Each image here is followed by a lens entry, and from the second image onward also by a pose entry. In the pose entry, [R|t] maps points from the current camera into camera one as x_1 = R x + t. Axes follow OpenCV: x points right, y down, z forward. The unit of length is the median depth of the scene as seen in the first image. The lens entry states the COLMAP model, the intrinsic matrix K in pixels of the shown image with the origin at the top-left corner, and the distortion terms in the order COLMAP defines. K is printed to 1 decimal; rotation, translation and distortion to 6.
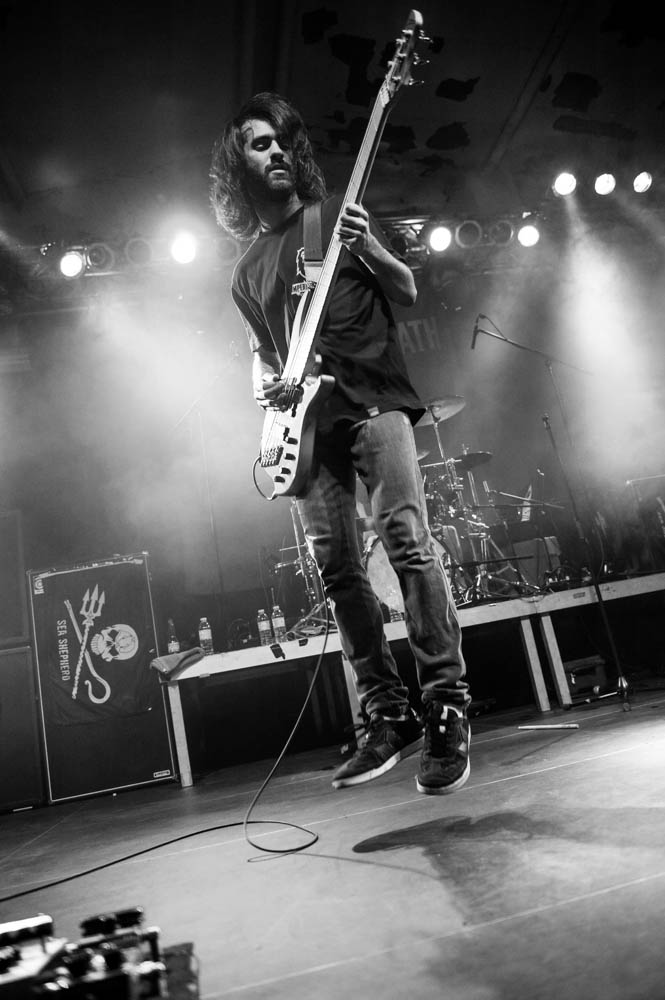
lens RADIAL K [[720.1, 0, 319.7], [0, 720.1, 500.5], [0, 0, 1]] dist [-0.031820, -0.000956]
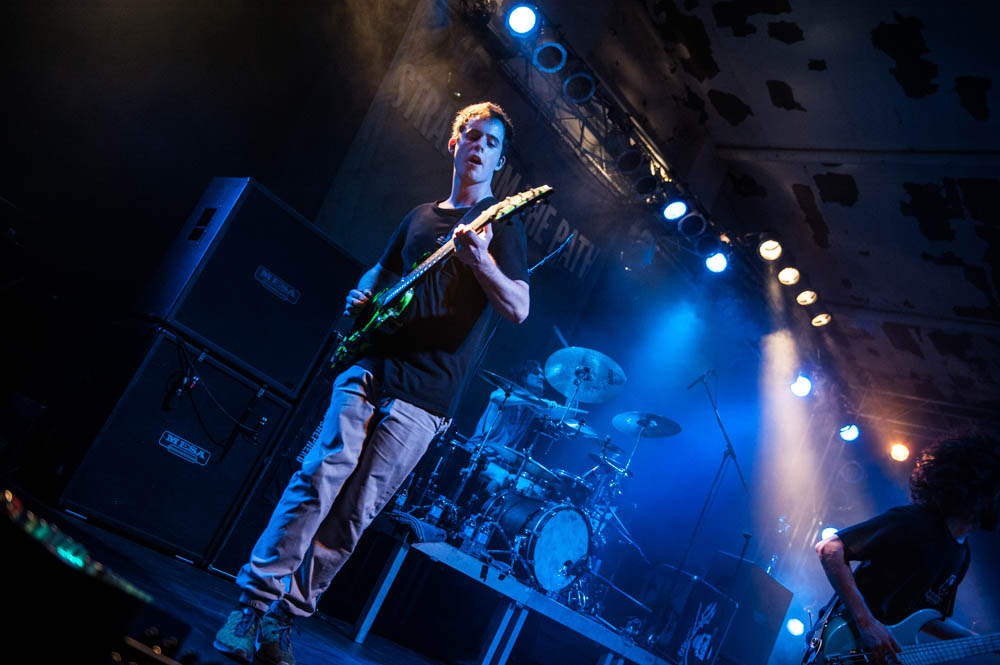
lens RADIAL K [[1037.3, 0, 500.0], [0, 1037.3, 332.5], [0, 0, 1]] dist [0.058665, 0.001430]
pose [[0.586736, 0.634331, 0.503354, -0.965787], [-0.677782, 0.724836, -0.123387, 0.125930], [-0.443117, -0.268769, 0.855226, -0.170042]]
